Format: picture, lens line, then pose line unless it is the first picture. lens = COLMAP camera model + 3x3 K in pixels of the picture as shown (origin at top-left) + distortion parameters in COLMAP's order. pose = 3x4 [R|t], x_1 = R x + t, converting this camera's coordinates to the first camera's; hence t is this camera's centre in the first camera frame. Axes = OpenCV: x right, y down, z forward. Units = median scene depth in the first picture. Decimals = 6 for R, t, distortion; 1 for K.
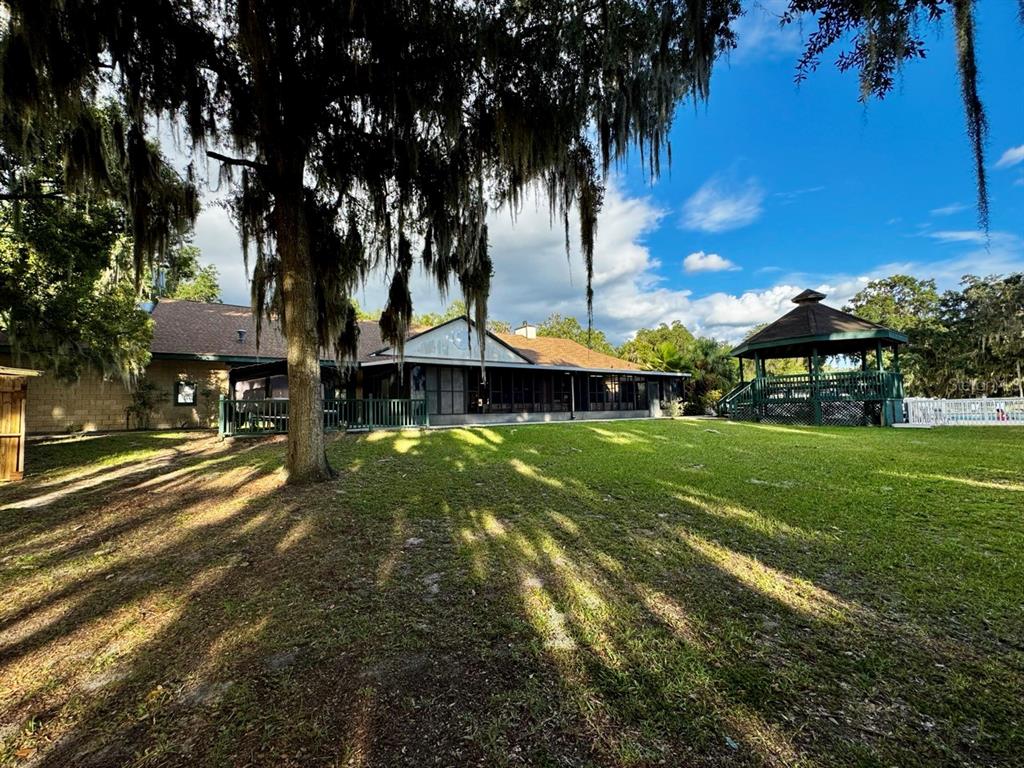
lens RADIAL K [[415.5, 0, 512.0], [0, 415.5, 384.0], [0, 0, 1]] dist [0.001630, -0.000139]
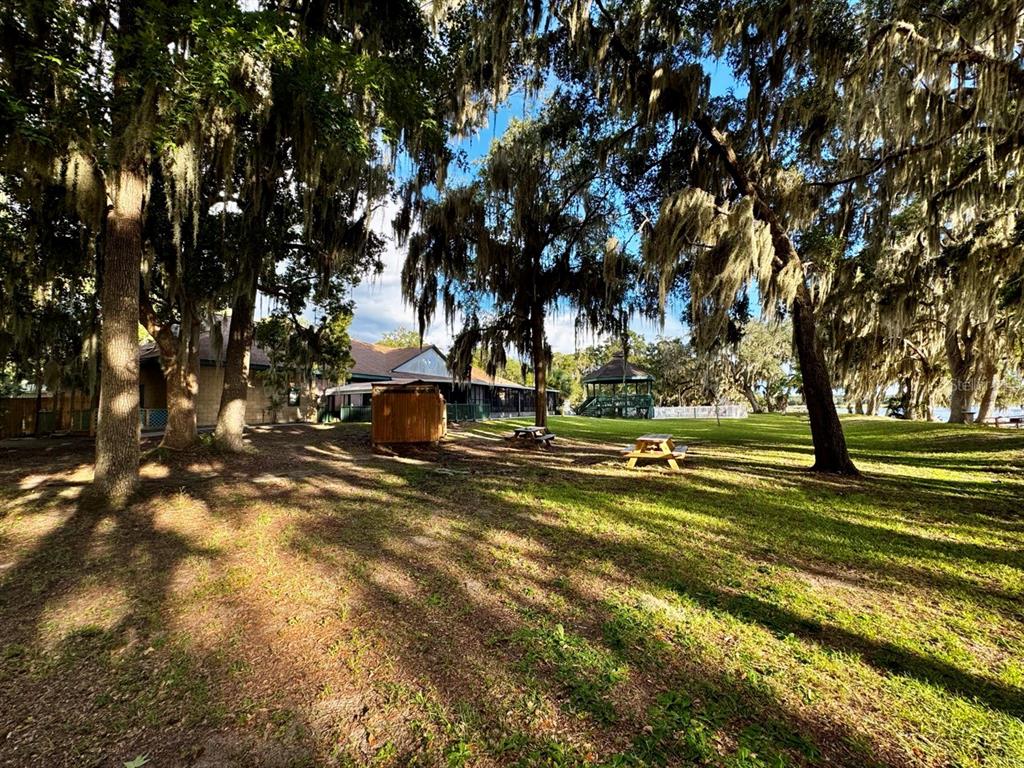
lens RADIAL K [[415.5, 0, 512.0], [0, 415.5, 384.0], [0, 0, 1]] dist [0.001630, -0.000139]
pose [[0.863807, 0.037604, 0.502417, -0.689961], [-0.033714, 0.999290, -0.016828, -0.019034], [-0.502693, -0.002402, 0.864462, -0.442705]]
